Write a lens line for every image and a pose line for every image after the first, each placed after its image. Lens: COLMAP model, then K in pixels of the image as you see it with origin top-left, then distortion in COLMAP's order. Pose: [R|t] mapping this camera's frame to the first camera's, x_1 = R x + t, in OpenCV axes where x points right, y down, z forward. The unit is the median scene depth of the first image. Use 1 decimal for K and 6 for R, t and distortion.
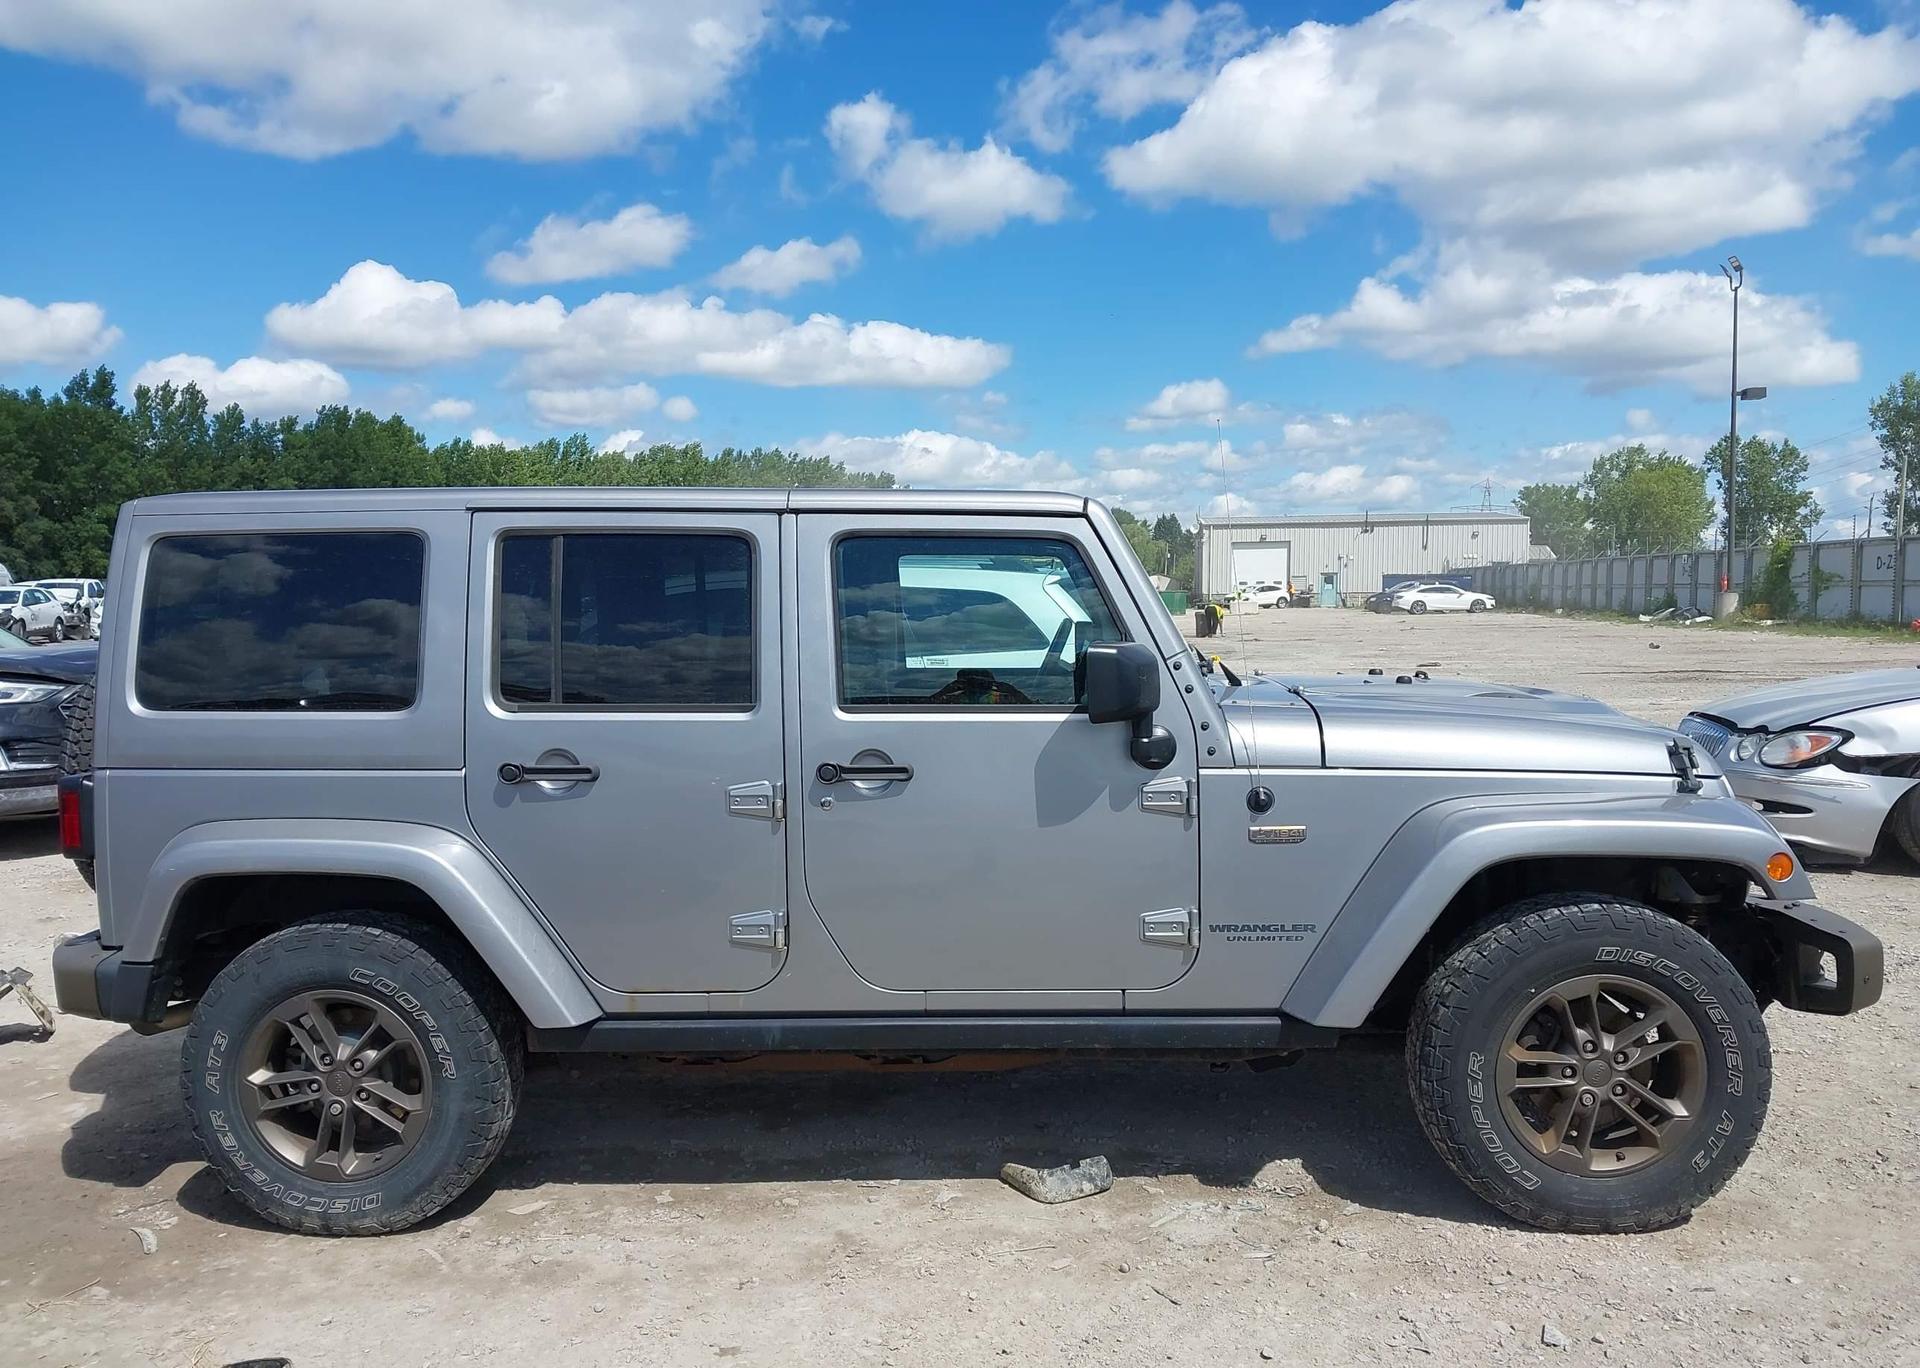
lens RADIAL K [[1585.9, 0, 970.7], [0, 1585.9, 674.1], [0, 0, 1]] dist [0.028017, -0.035392]
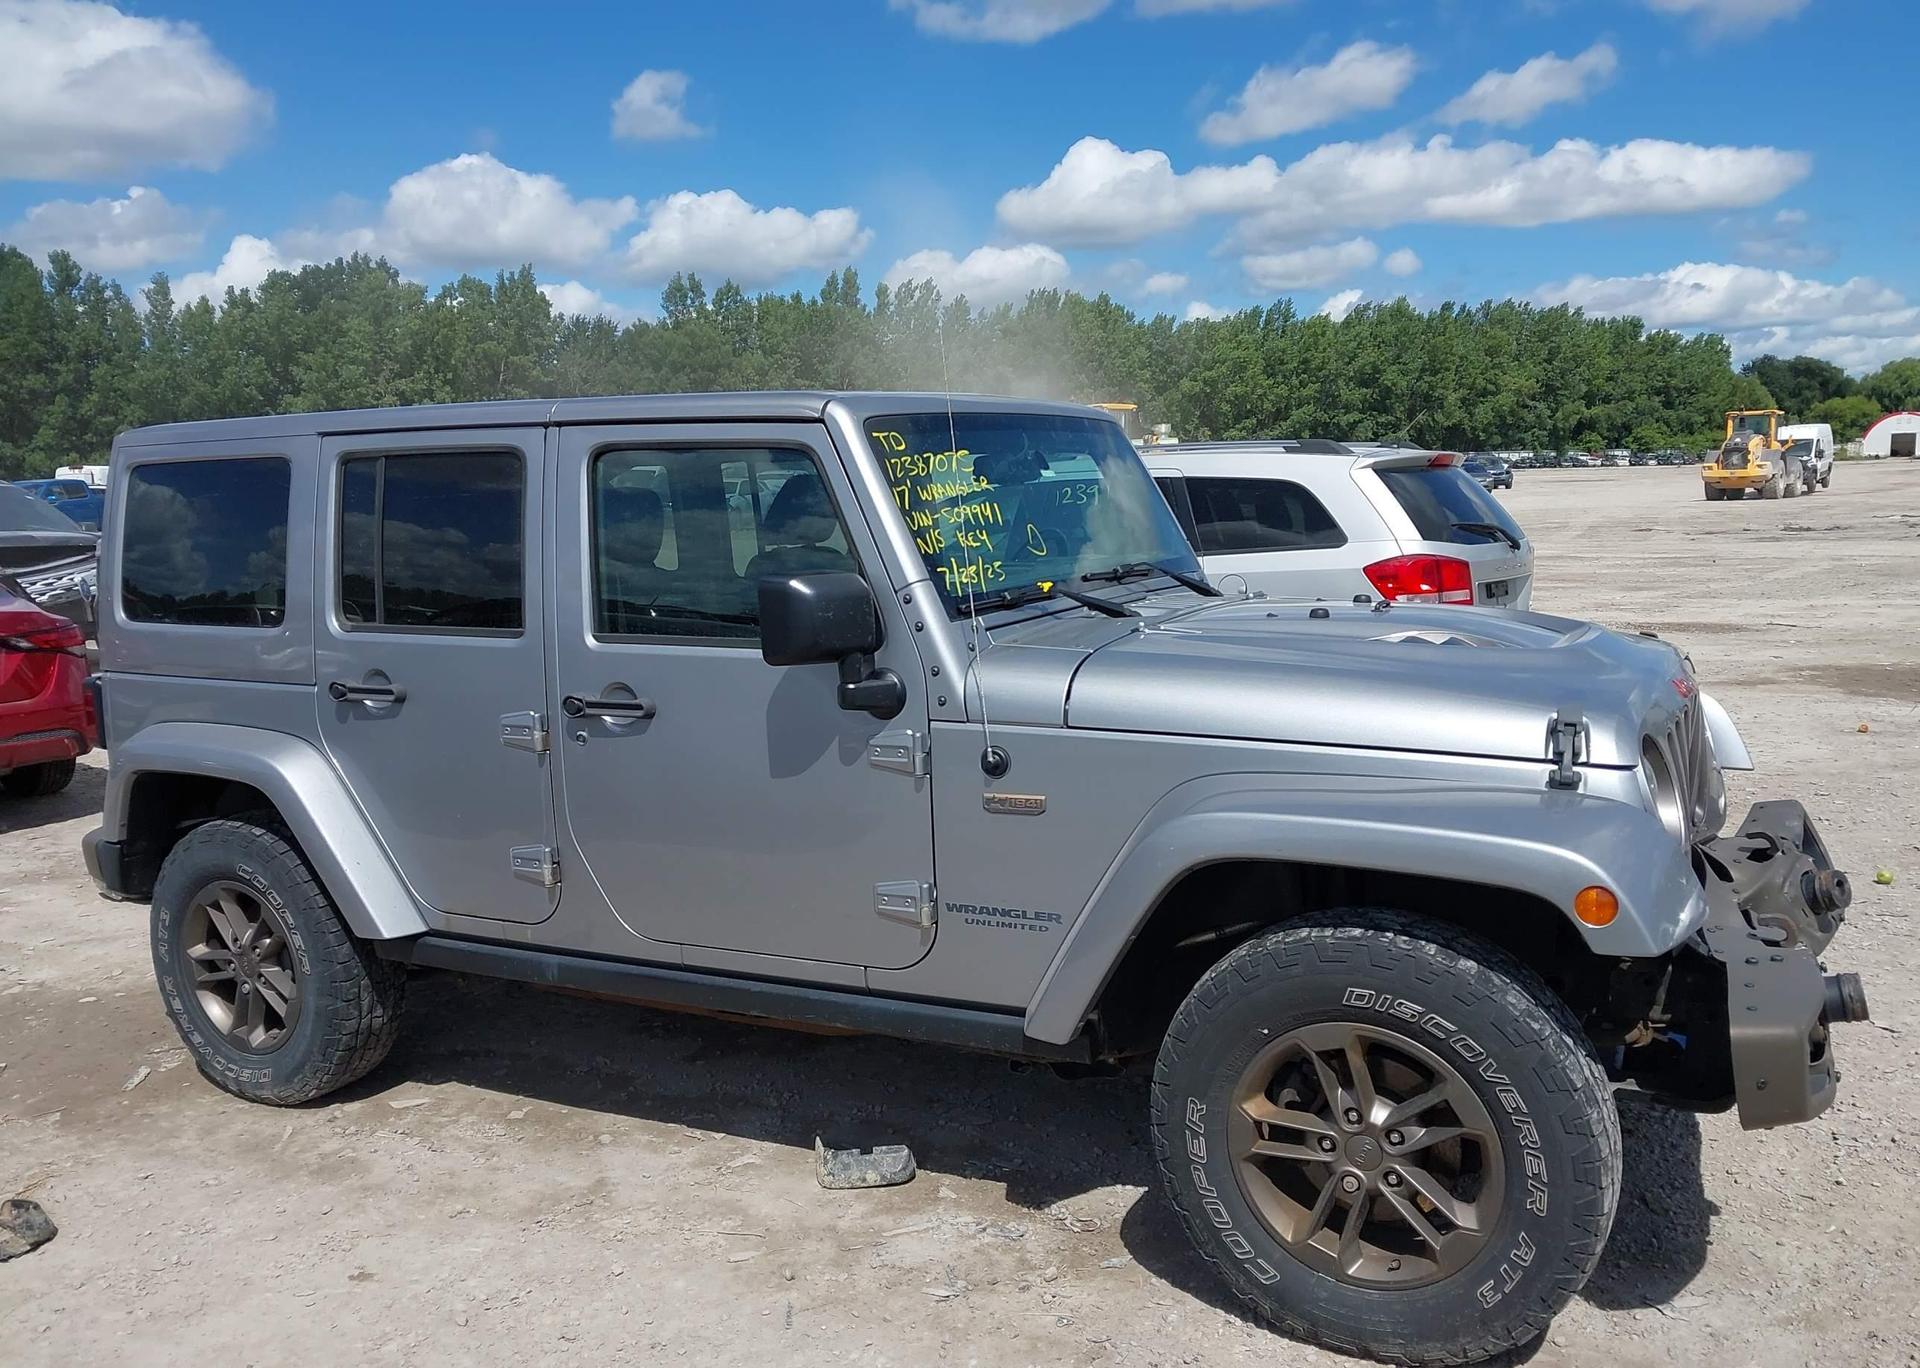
lens RADIAL K [[1636.7, 0, 963.8], [0, 1636.7, 674.4], [0, 0, 1]] dist [0.034058, -0.015317]
pose [[0.884397, 0.036169, -0.465331, 0.055427], [0.000315, 0.996946, 0.078089, -0.003310], [0.466735, -0.069209, 0.881685, 0.023349]]
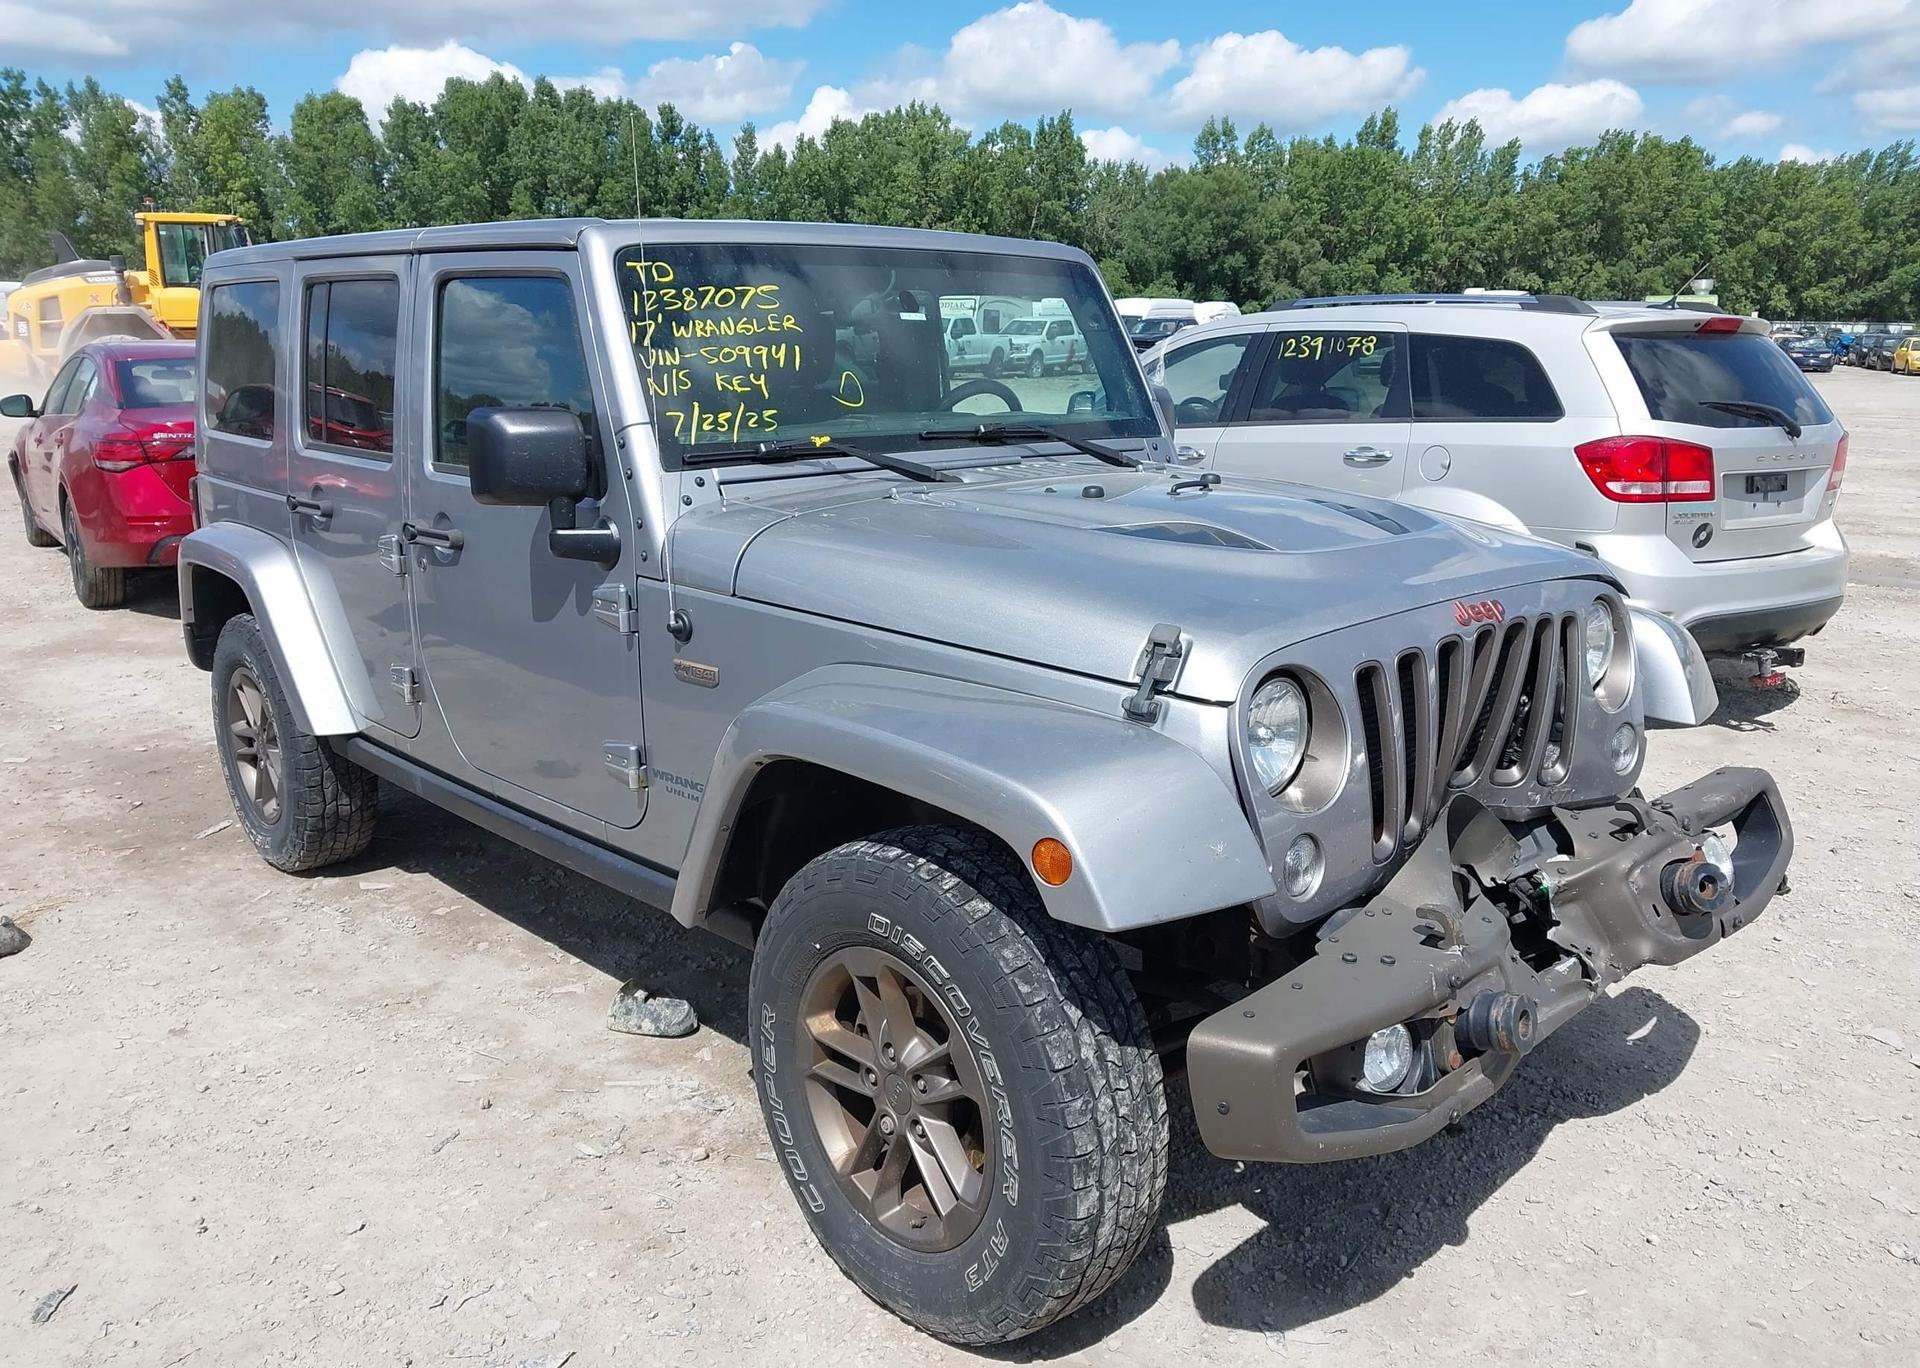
lens RADIAL K [[1585.9, 0, 970.7], [0, 1585.9, 674.1], [0, 0, 1]] dist [0.028017, -0.035392]
pose [[0.677886, 0.163981, -0.716646, 0.082887], [-0.046264, 0.982389, 0.181027, -0.004454], [0.733710, -0.089561, 0.673534, 0.056098]]
